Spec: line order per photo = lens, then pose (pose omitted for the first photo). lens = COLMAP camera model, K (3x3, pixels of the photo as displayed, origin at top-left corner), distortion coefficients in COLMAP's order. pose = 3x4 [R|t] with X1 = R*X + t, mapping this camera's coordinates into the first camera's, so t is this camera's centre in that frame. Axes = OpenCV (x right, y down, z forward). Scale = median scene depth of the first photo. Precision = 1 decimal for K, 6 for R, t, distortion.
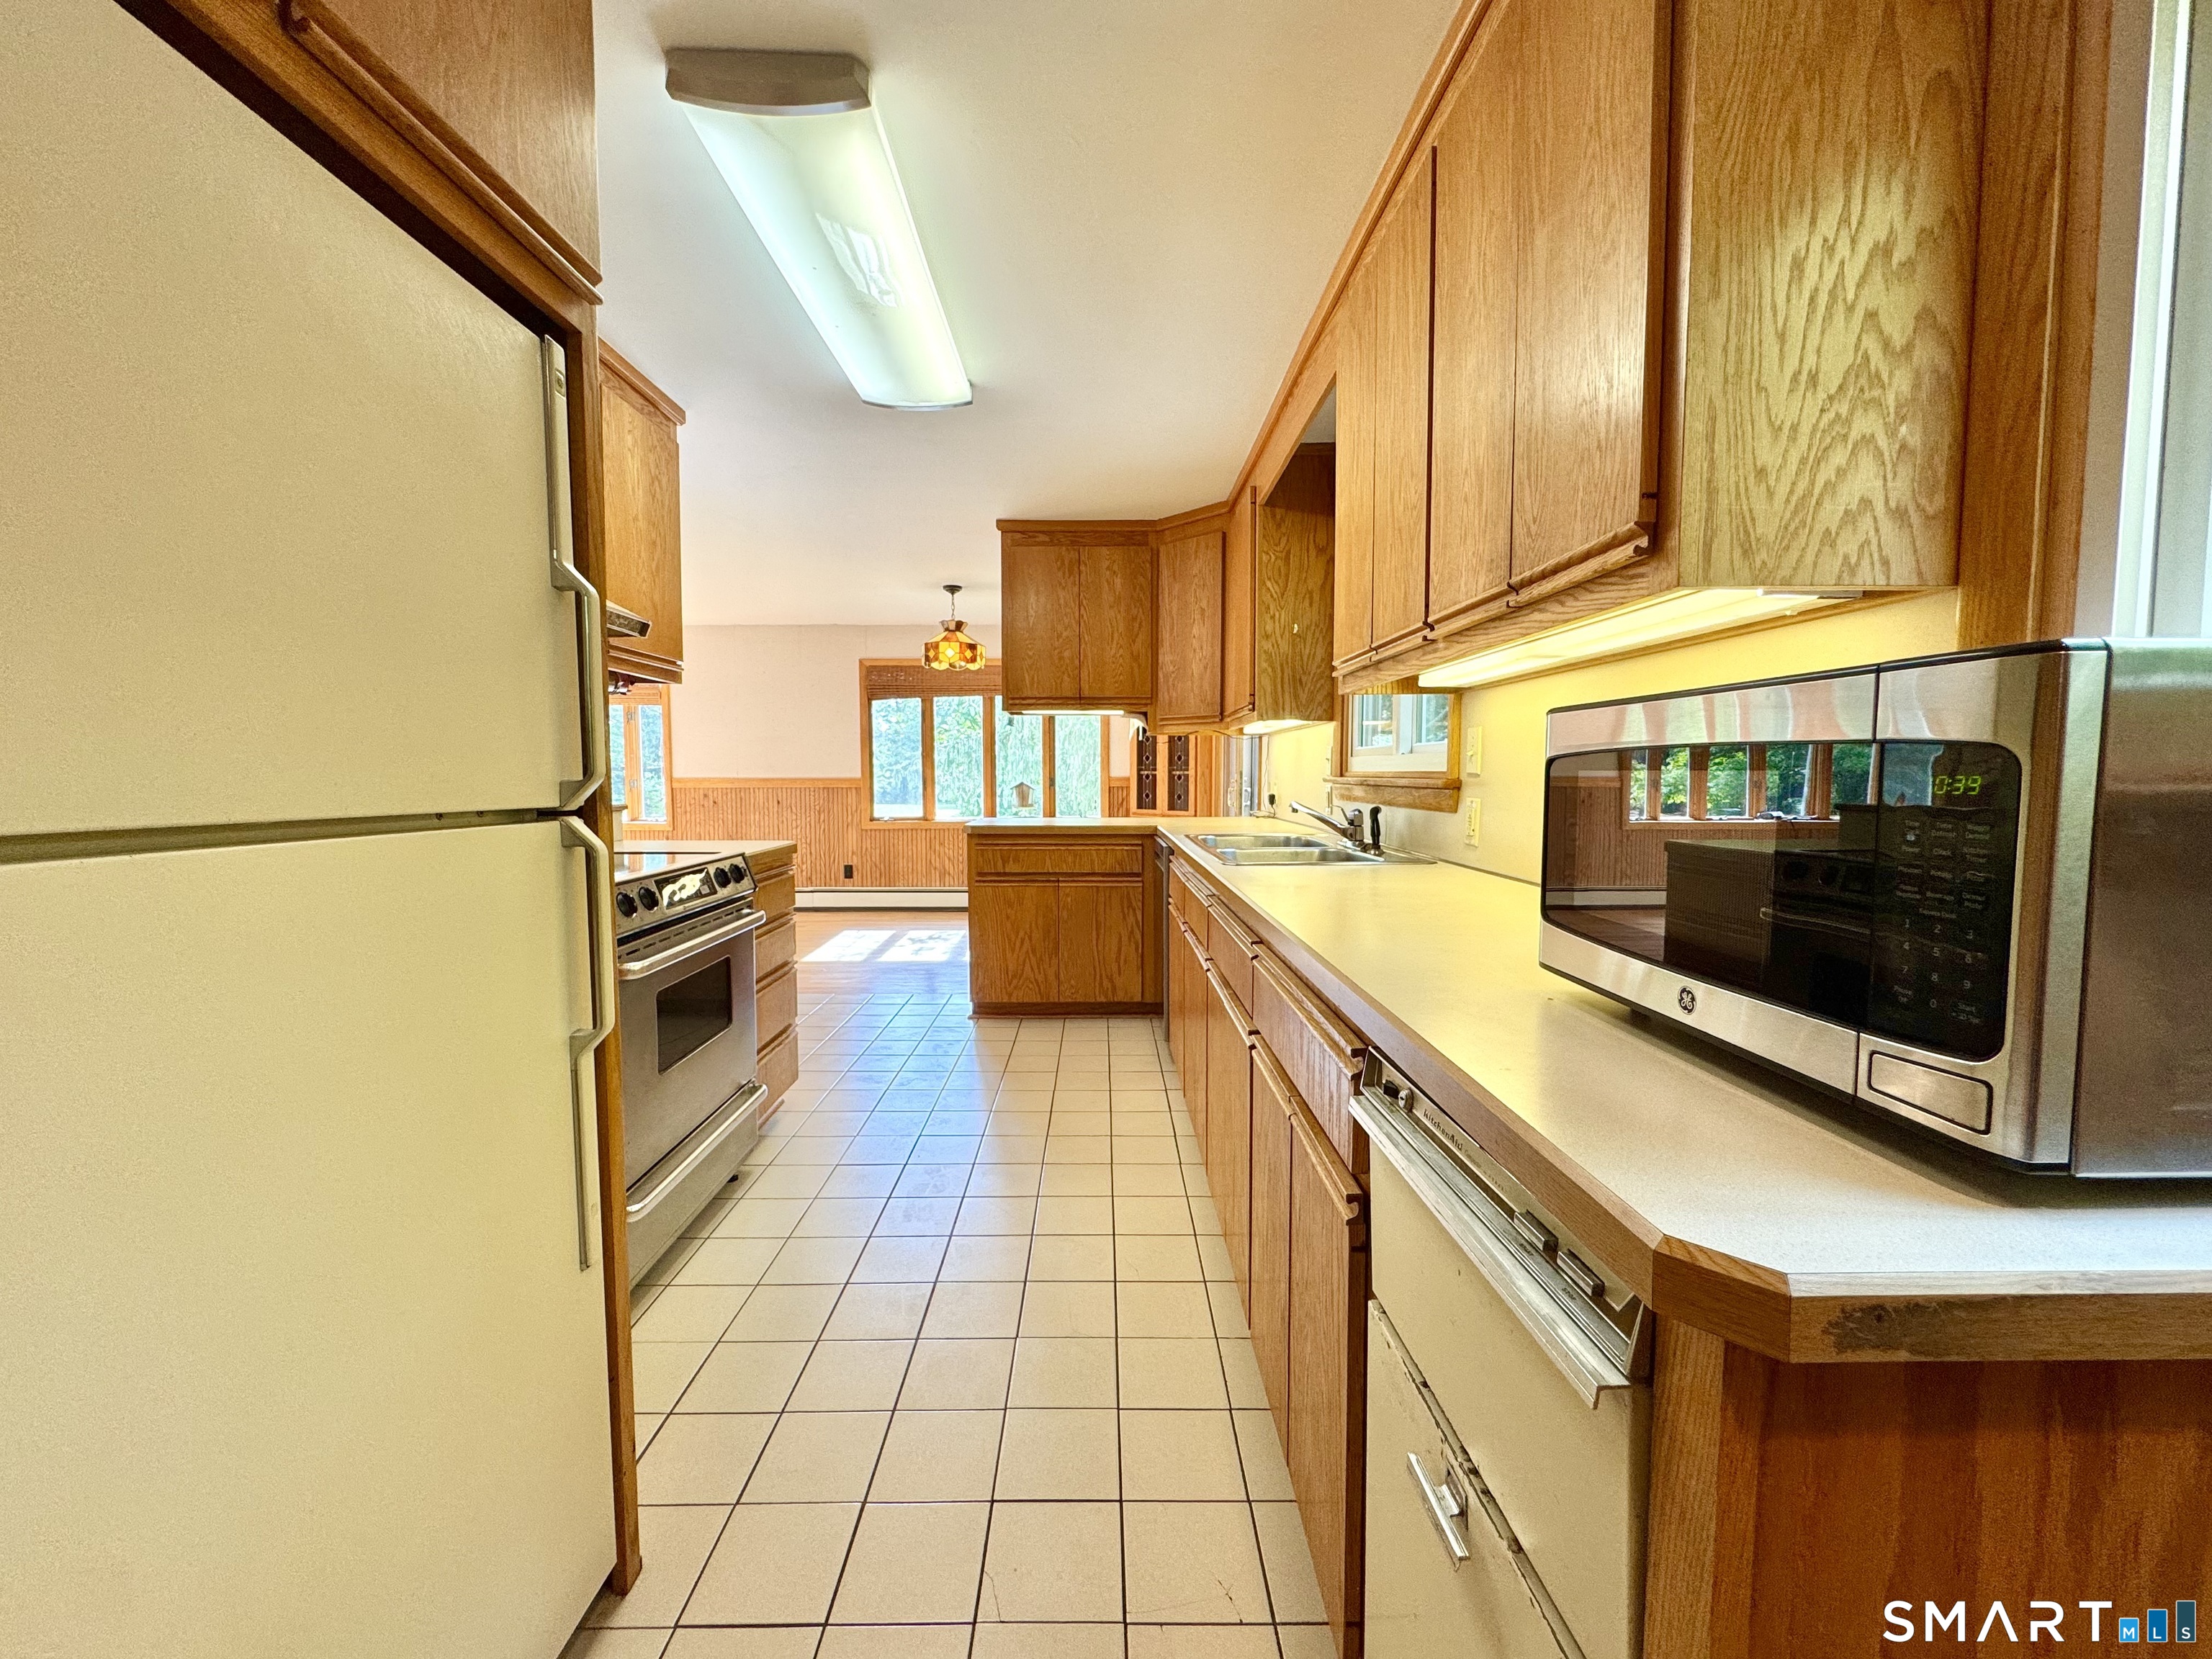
lens RADIAL K [[882.0, 0, 1103.9], [0, 882.0, 833.9], [0, 0, 1]] dist [-0.002856, 0.000134]
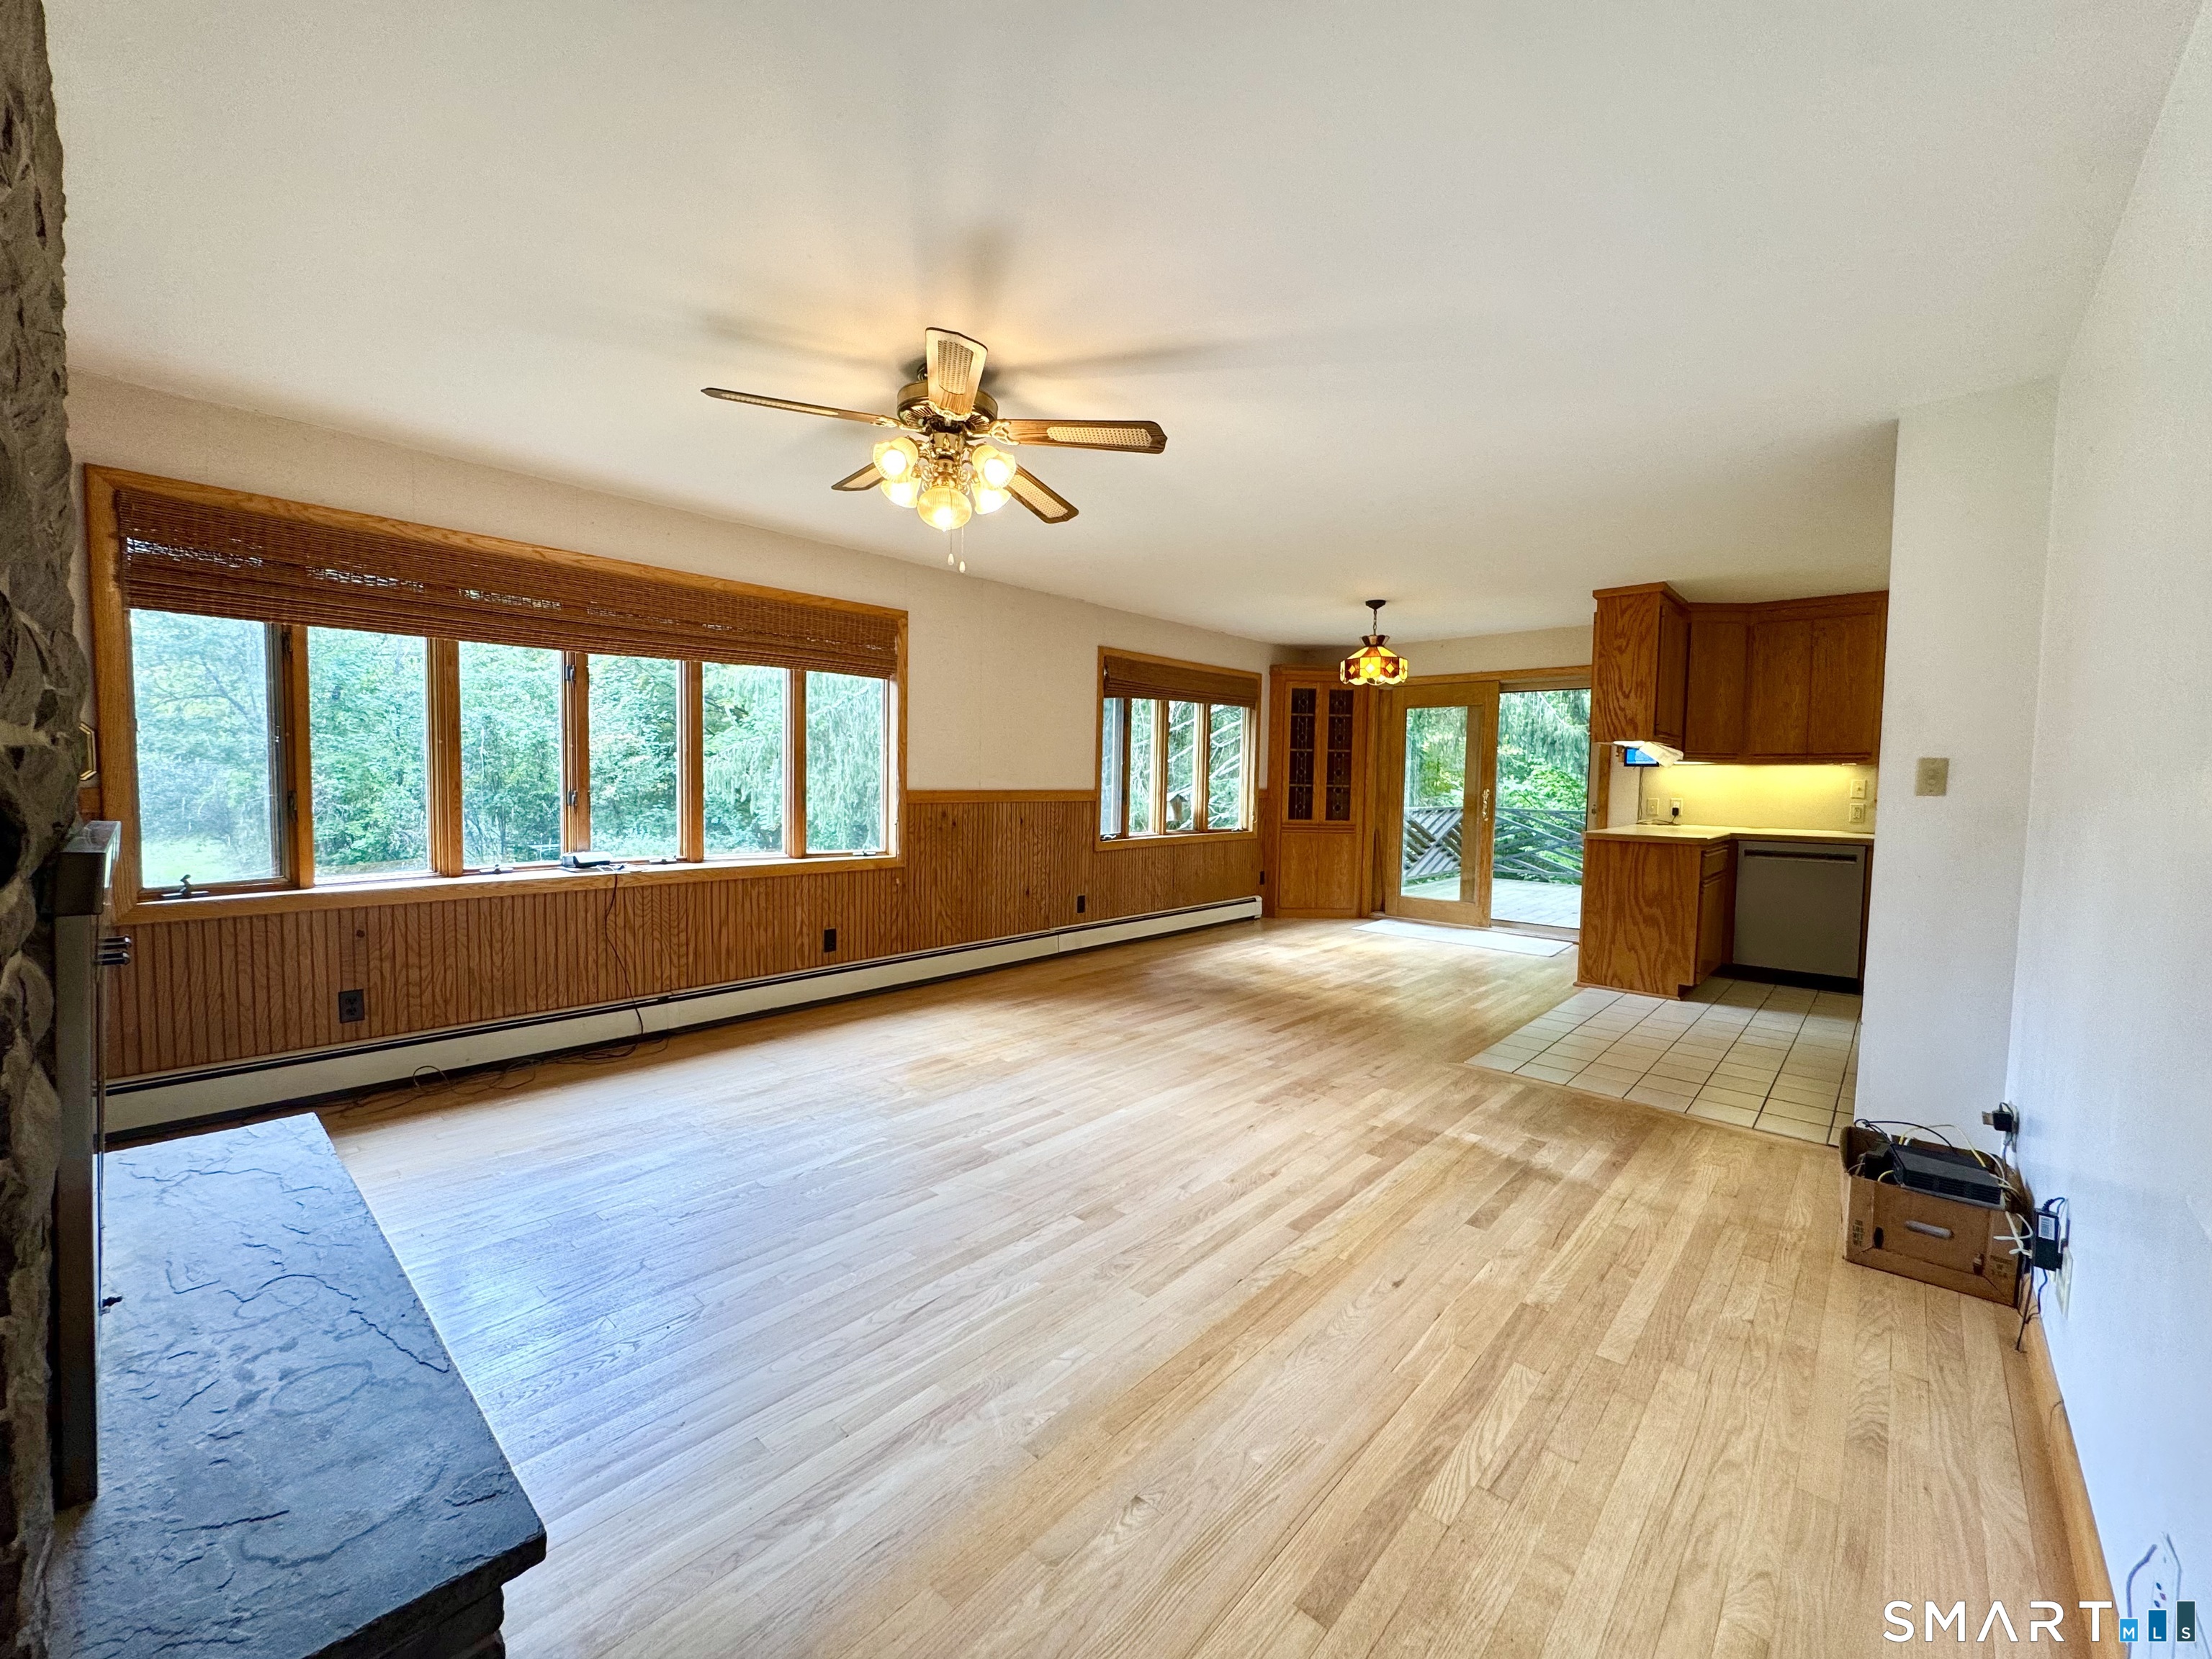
lens RADIAL K [[882.0, 0, 1108.6], [0, 882.0, 823.8], [0, 0, 1]] dist [-0.002856, 0.000134]
pose [[0.680555, -0.024715, 0.732280, -0.870283], [0.035305, 0.999376, 0.000918, -0.031383], [-0.731846, 0.025229, 0.681003, 0.432212]]
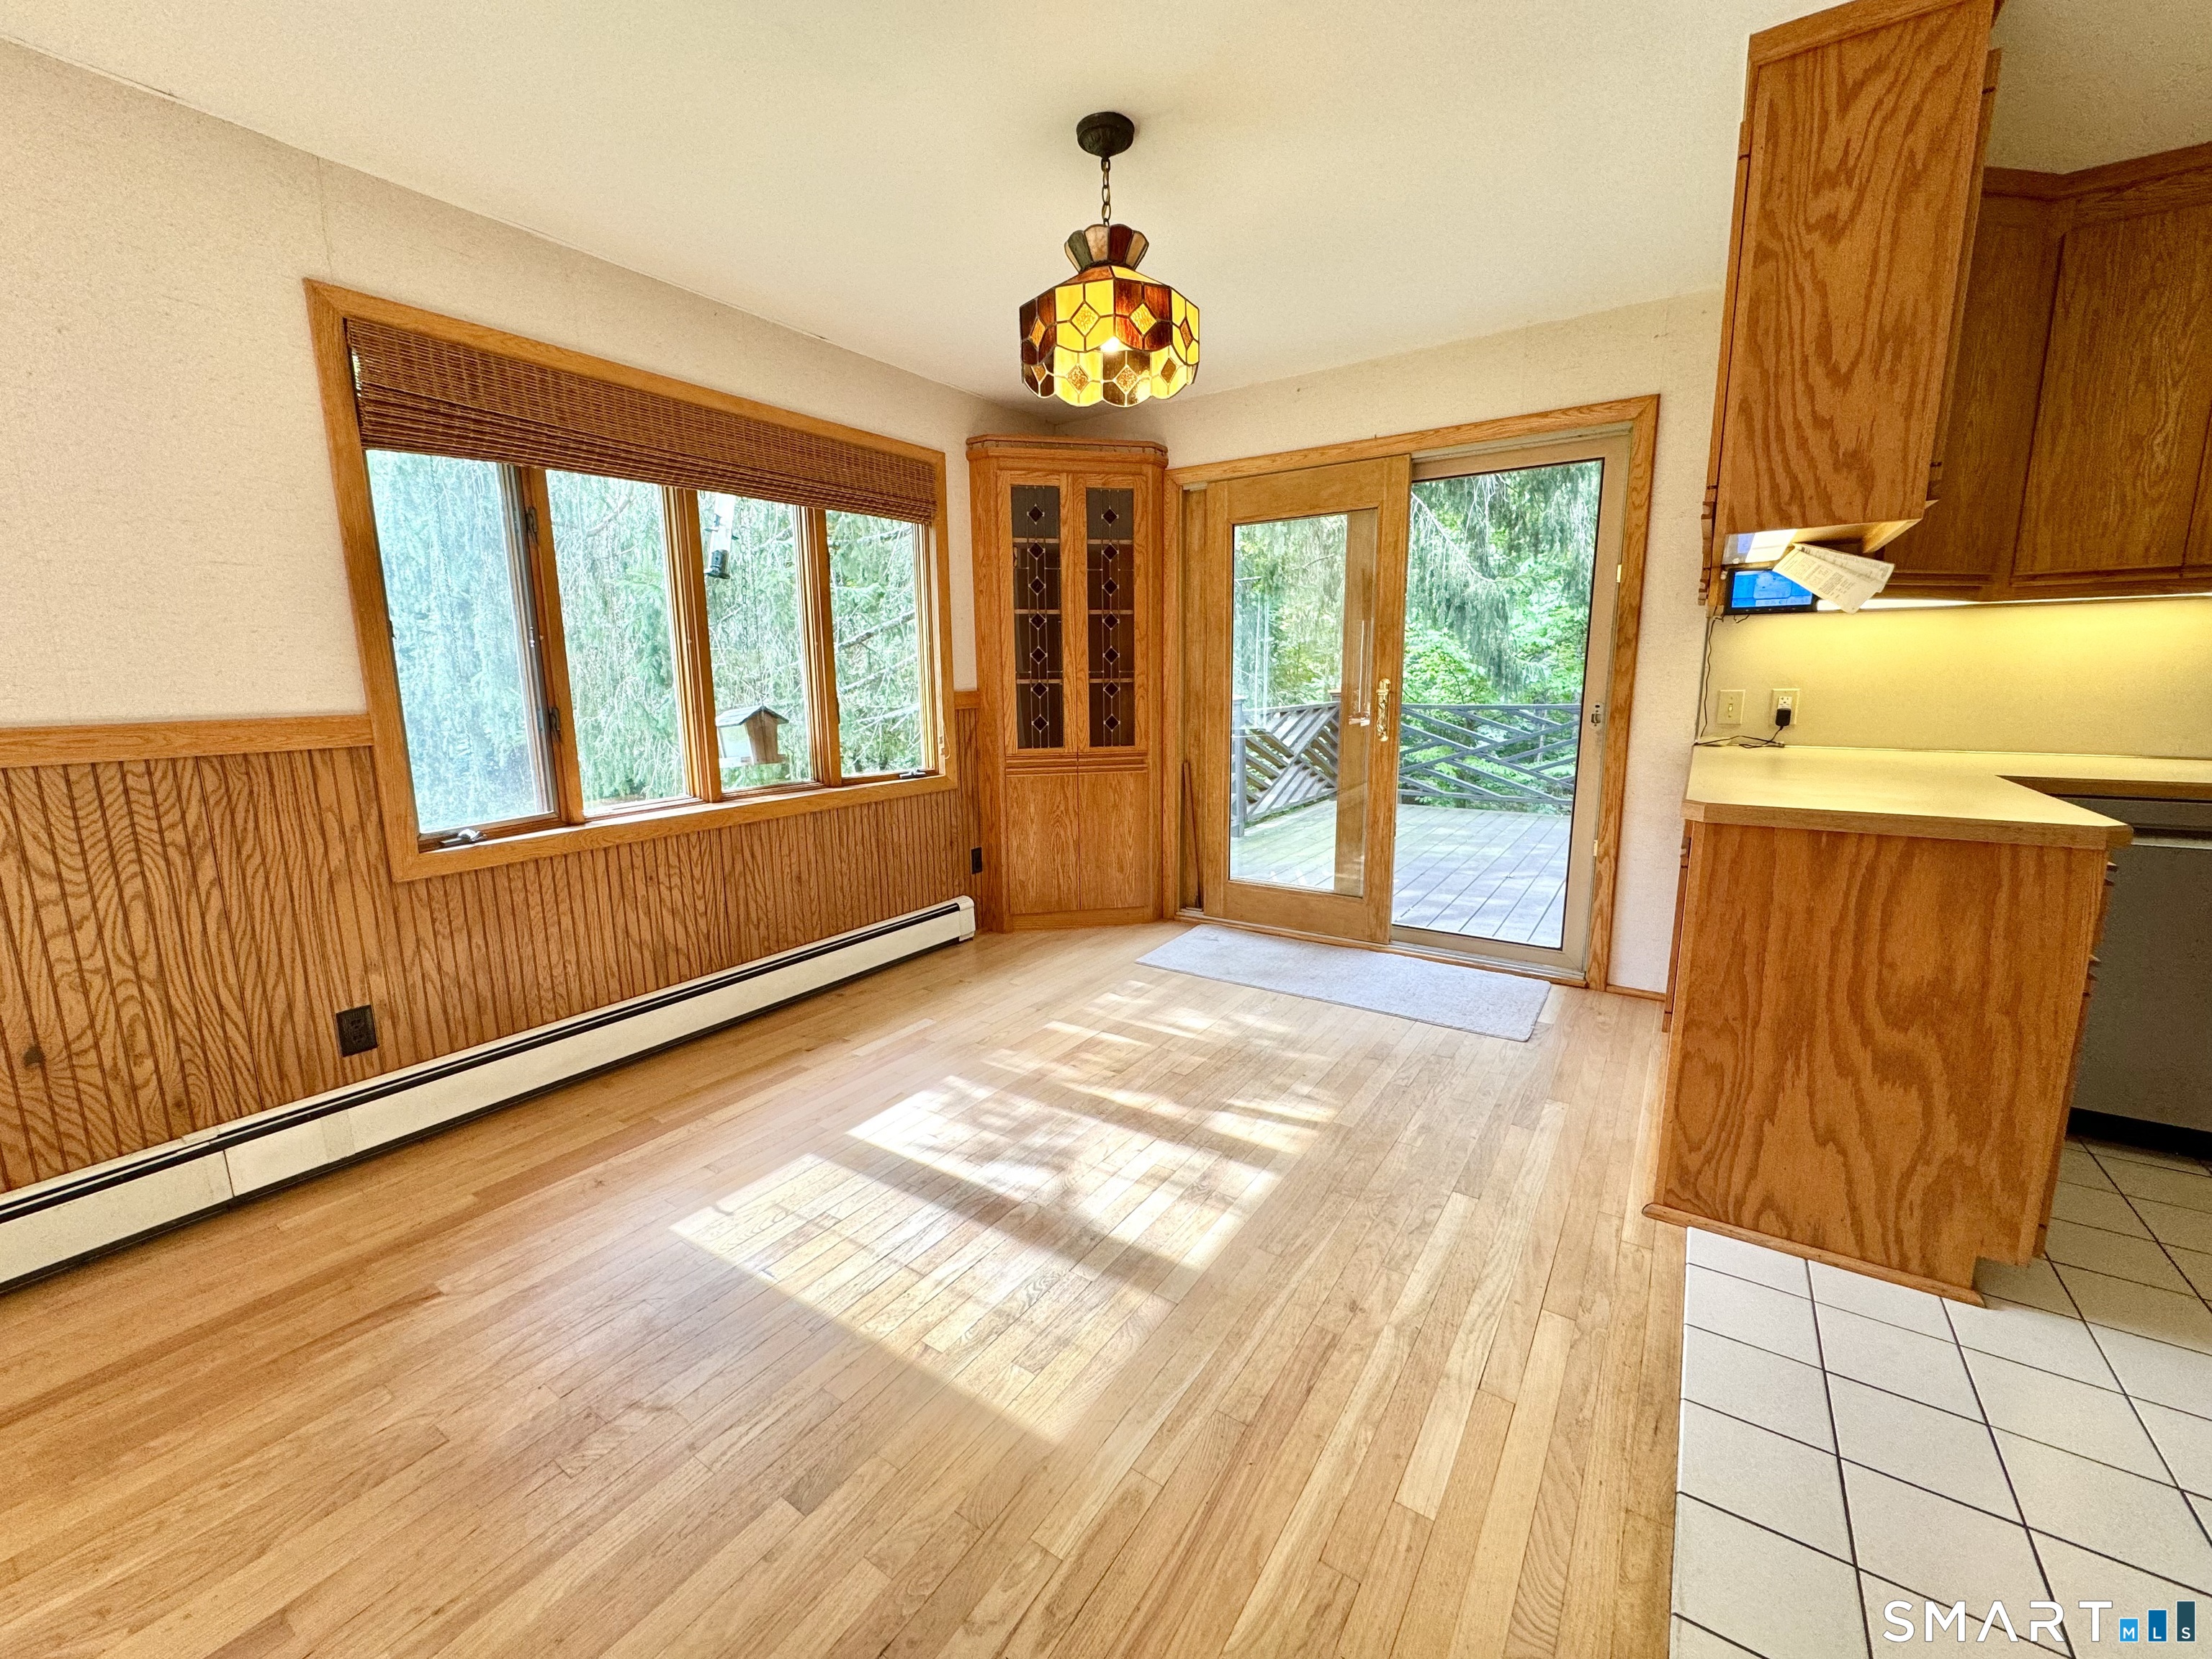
lens RADIAL K [[882.0, 0, 1102.6], [0, 882.0, 829.5], [0, 0, 1]] dist [-0.002856, 0.000134]
pose [[0.571712, -0.146802, 0.807214, -0.378396], [0.069448, 0.988990, 0.130673, -0.045949], [-0.817510, -0.018648, 0.575613, 0.630378]]
